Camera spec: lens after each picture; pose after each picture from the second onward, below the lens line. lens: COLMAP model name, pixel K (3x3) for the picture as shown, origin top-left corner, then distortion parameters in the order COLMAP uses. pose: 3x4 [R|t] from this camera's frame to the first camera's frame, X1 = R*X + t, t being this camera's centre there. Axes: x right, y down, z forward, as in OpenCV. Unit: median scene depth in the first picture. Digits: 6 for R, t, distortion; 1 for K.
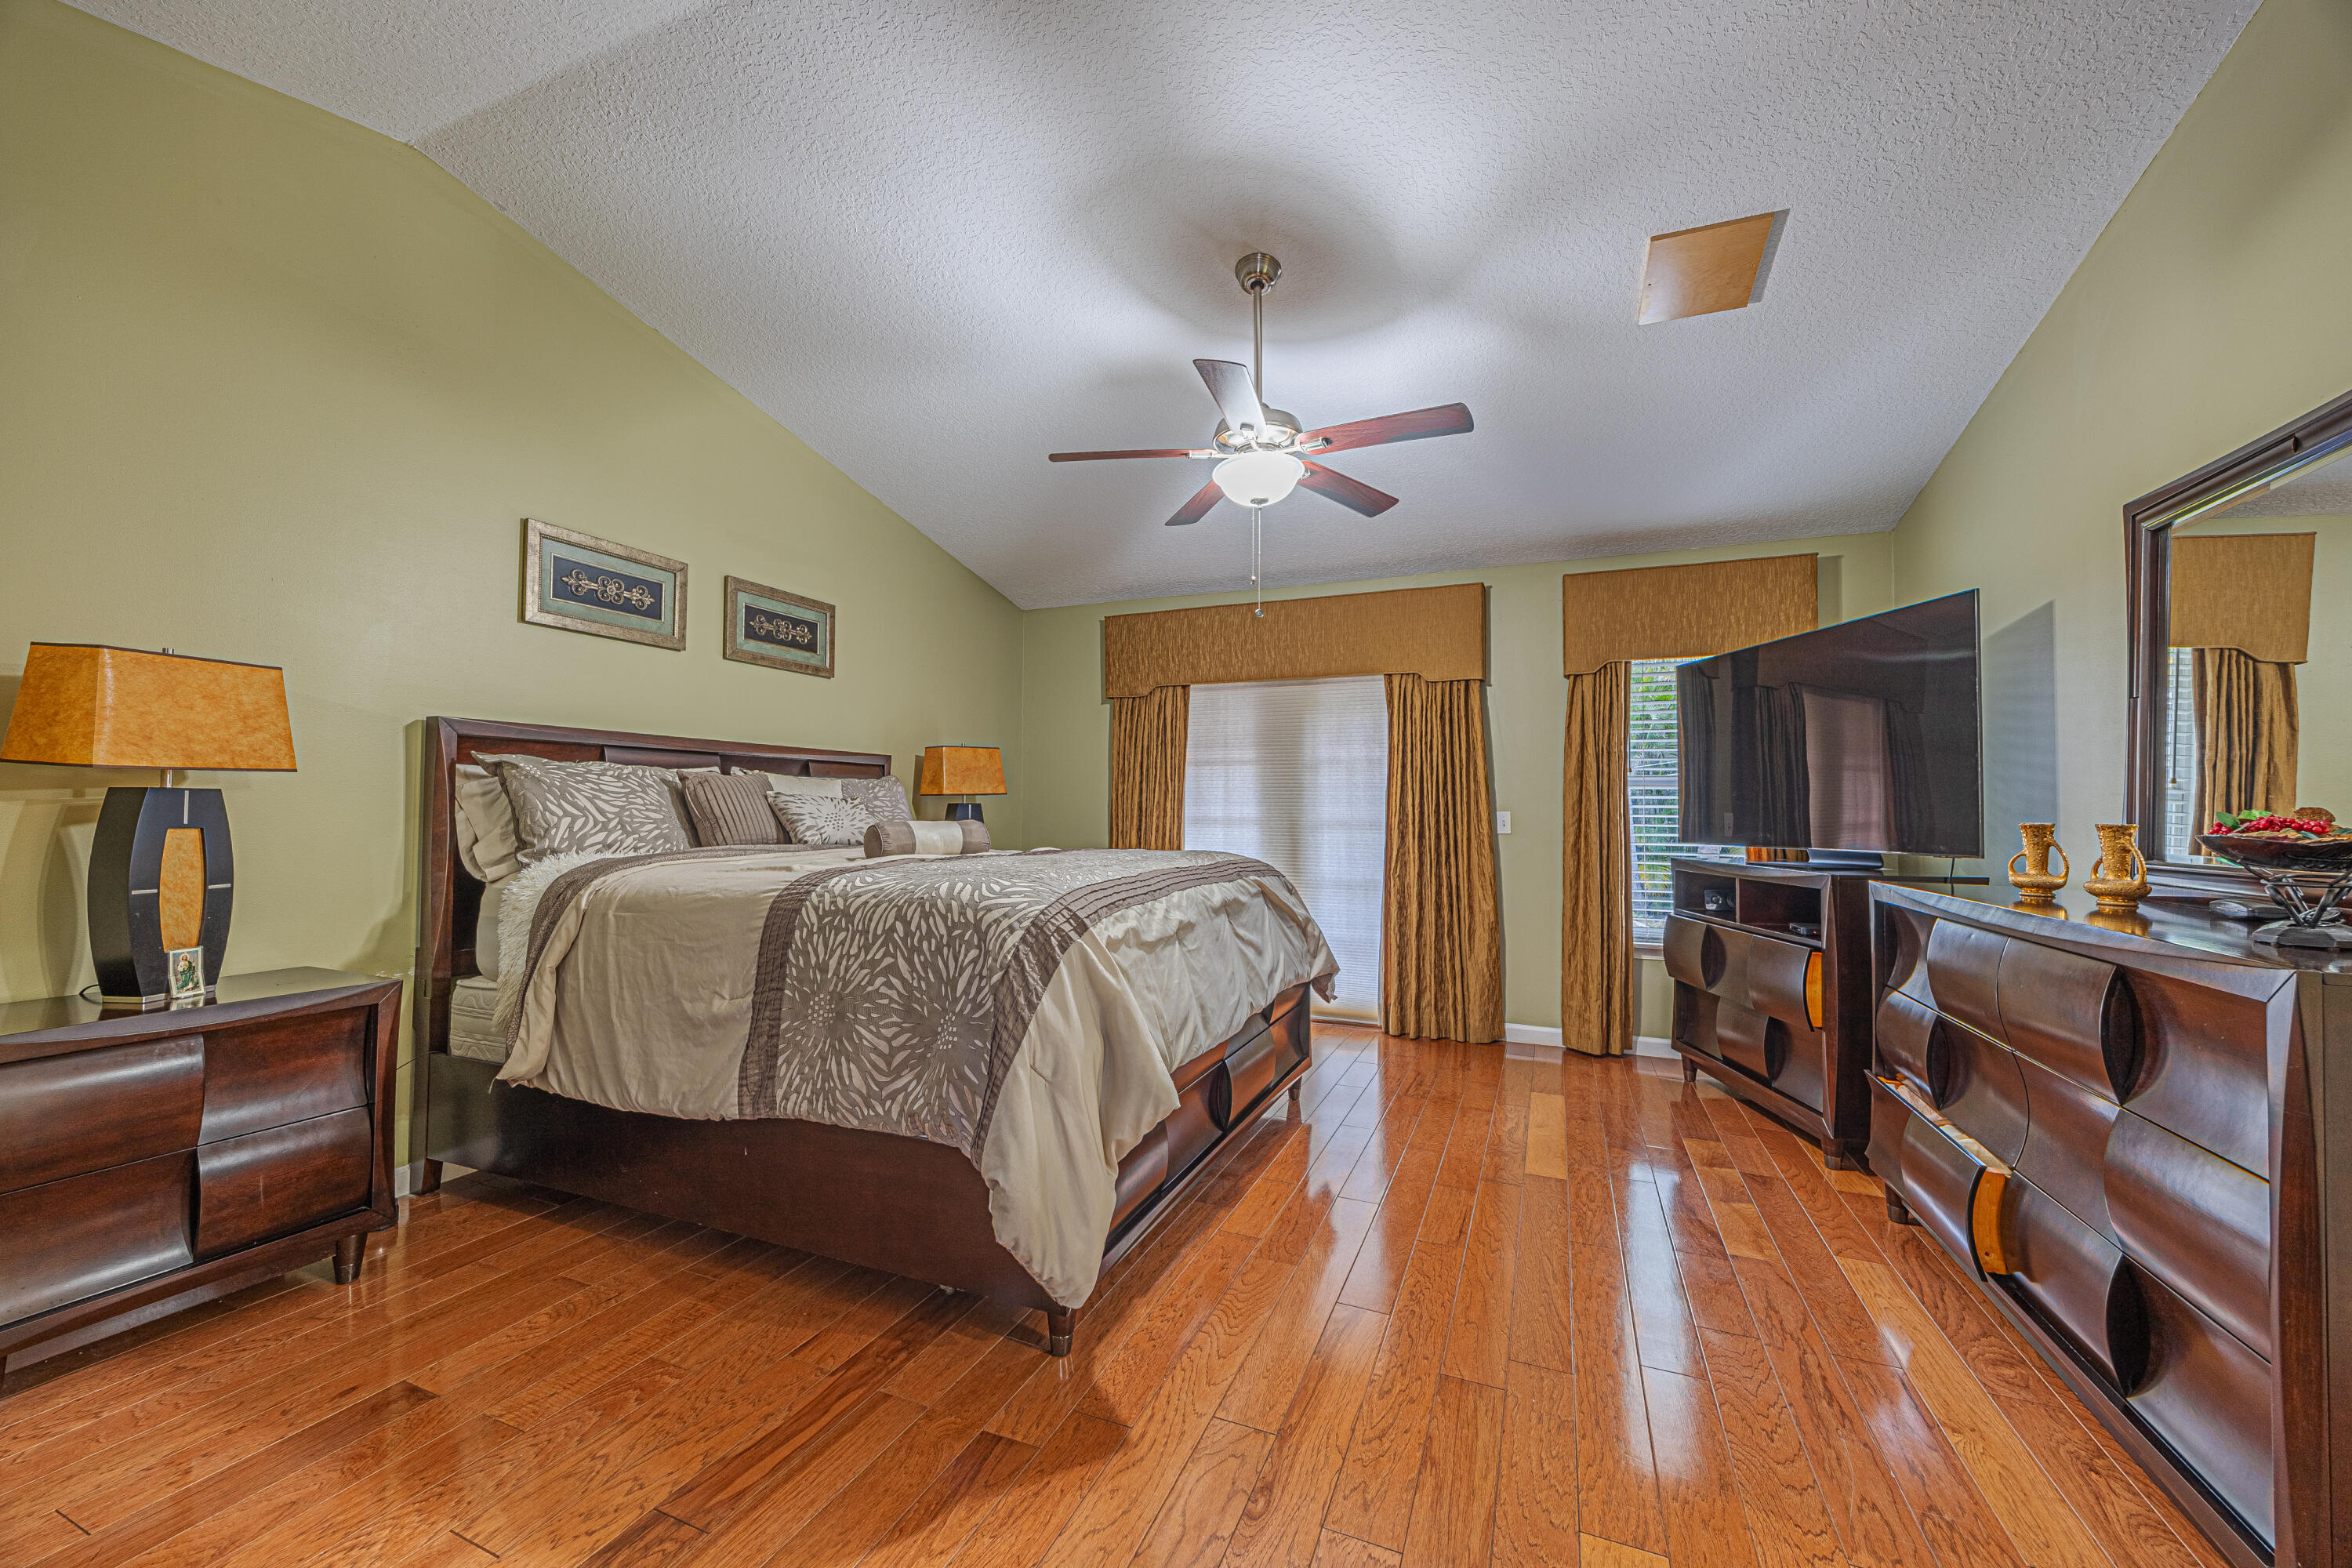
lens RADIAL K [[893.2, 0, 1165.8], [0, 893.2, 785.4], [0, 0, 1]] dist [-0.002924, -0.000514]
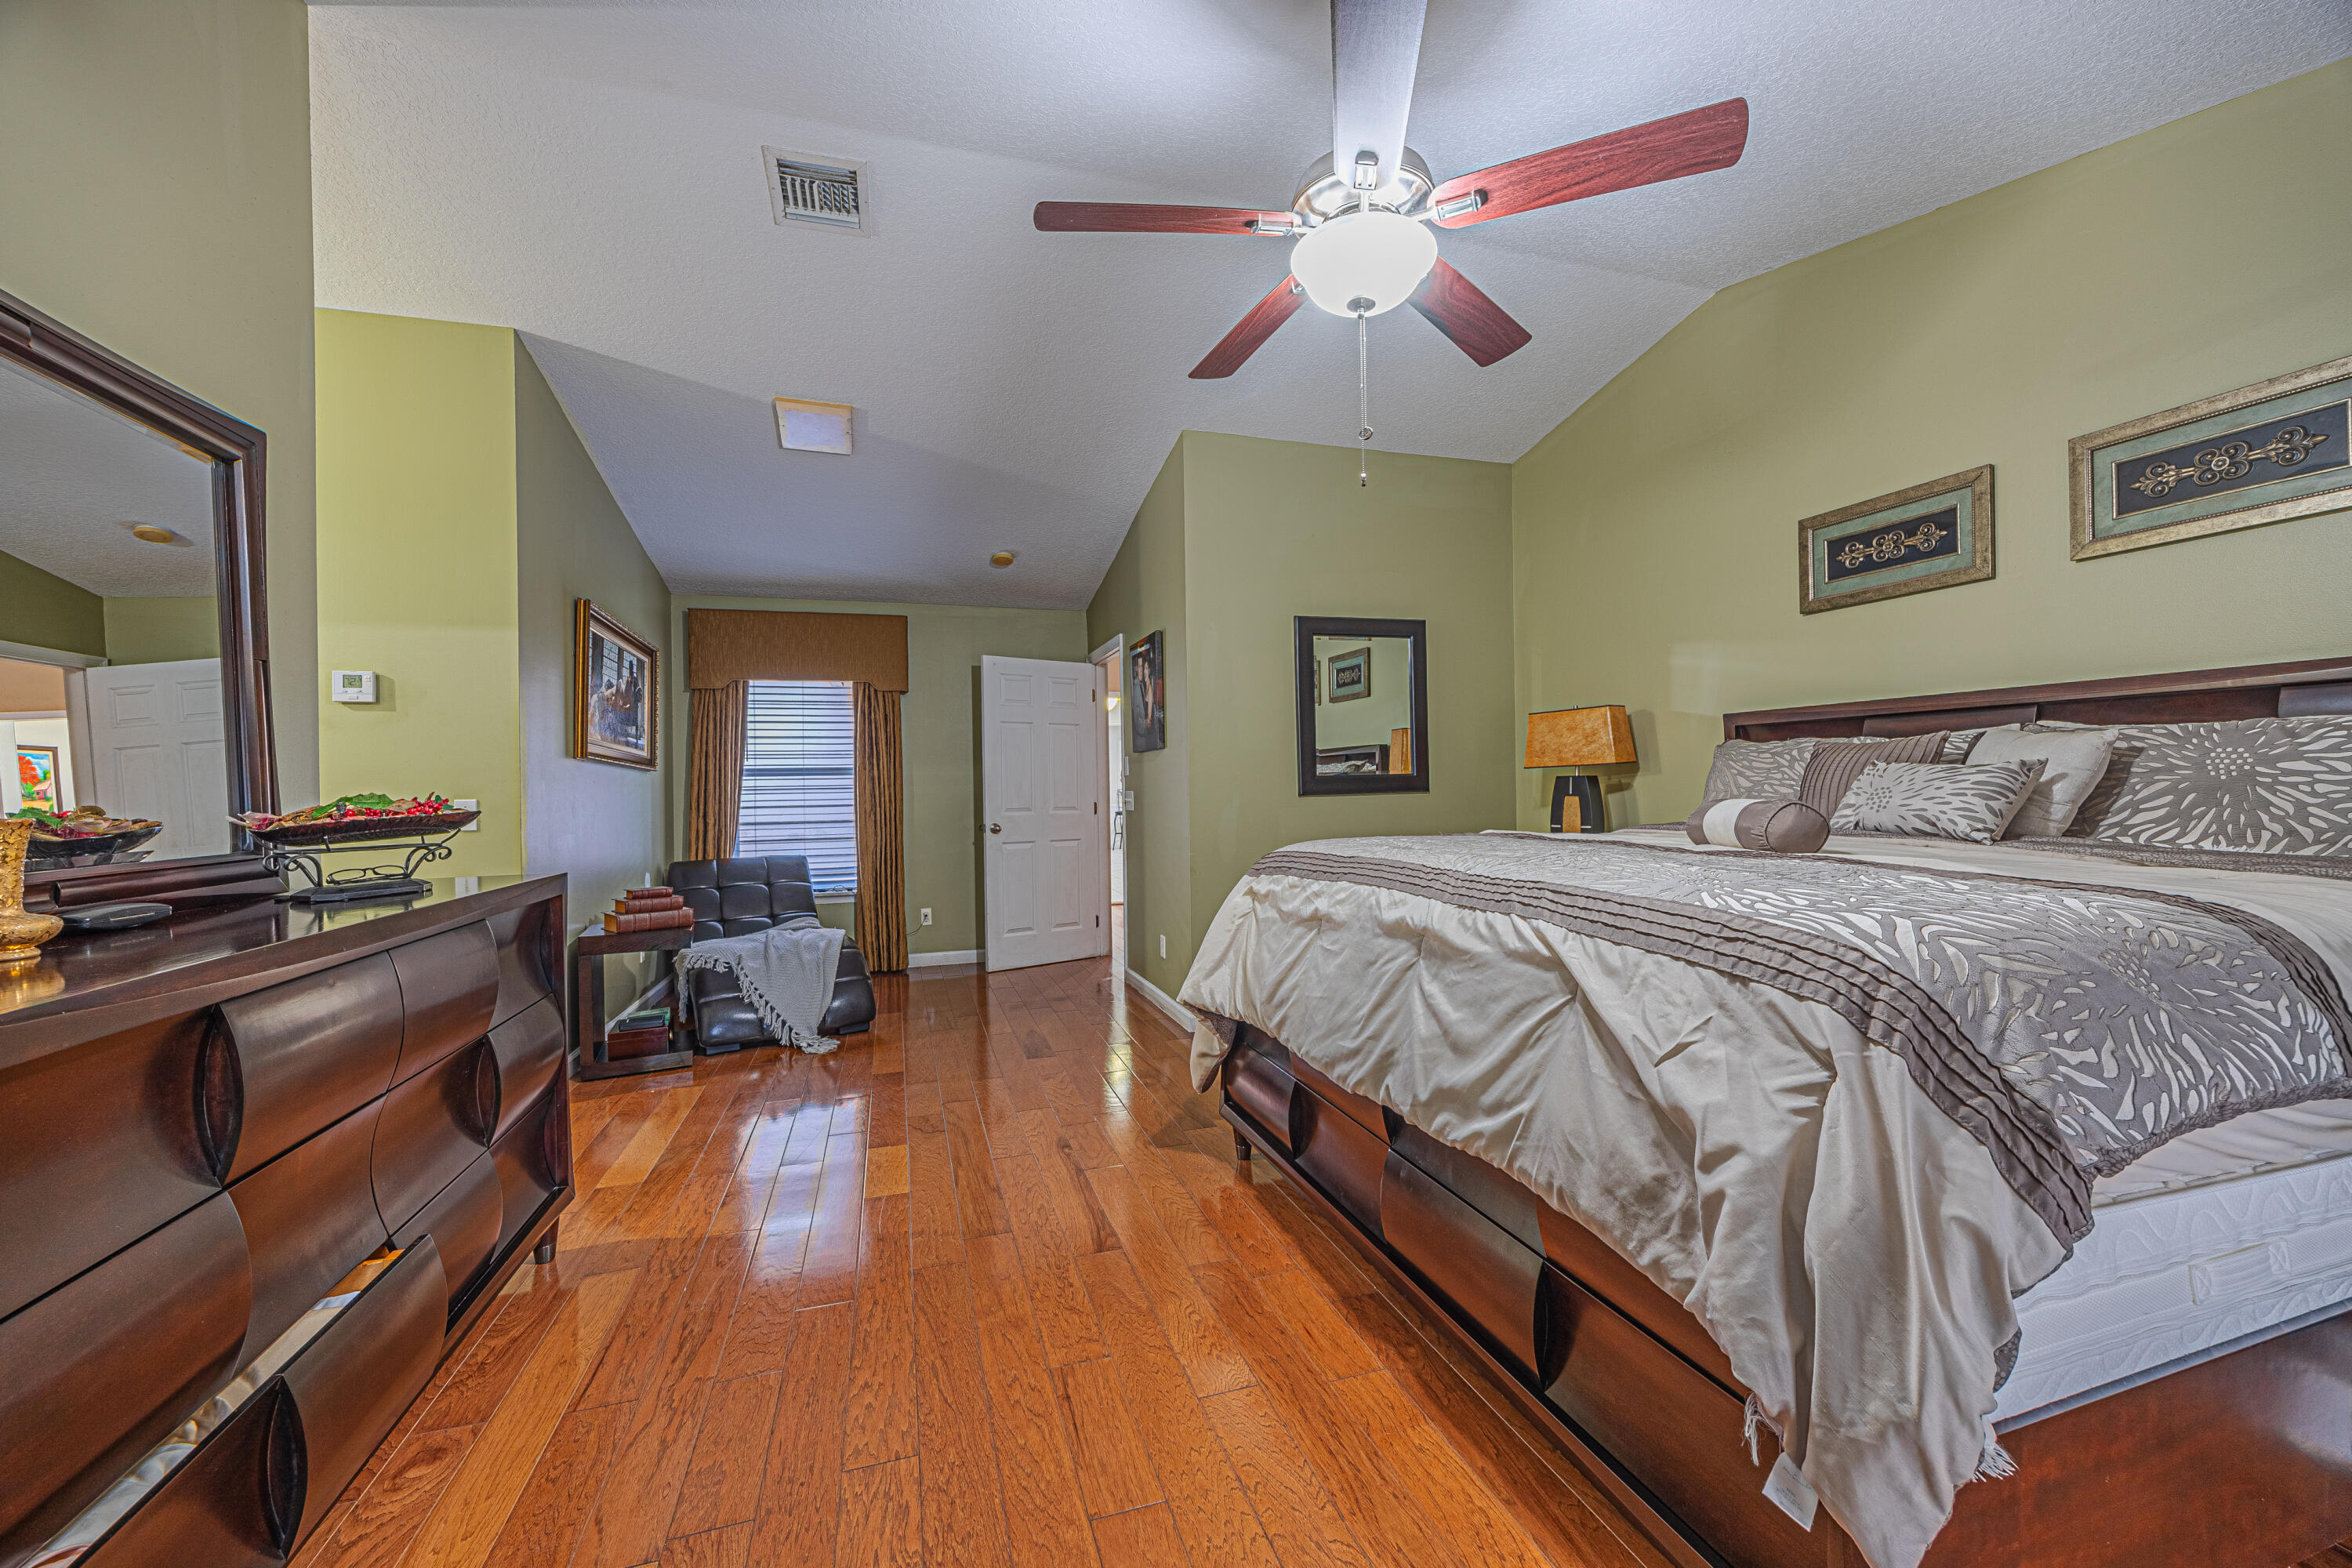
lens RADIAL K [[893.2, 0, 1165.8], [0, 893.2, 785.4], [0, 0, 1]] dist [-0.002924, -0.000514]
pose [[-0.764902, 0.000701, -0.644147, 0.534104], [0.022380, 0.999425, -0.025488, 0.034311], [0.643758, -0.033912, -0.764477, 1.193047]]
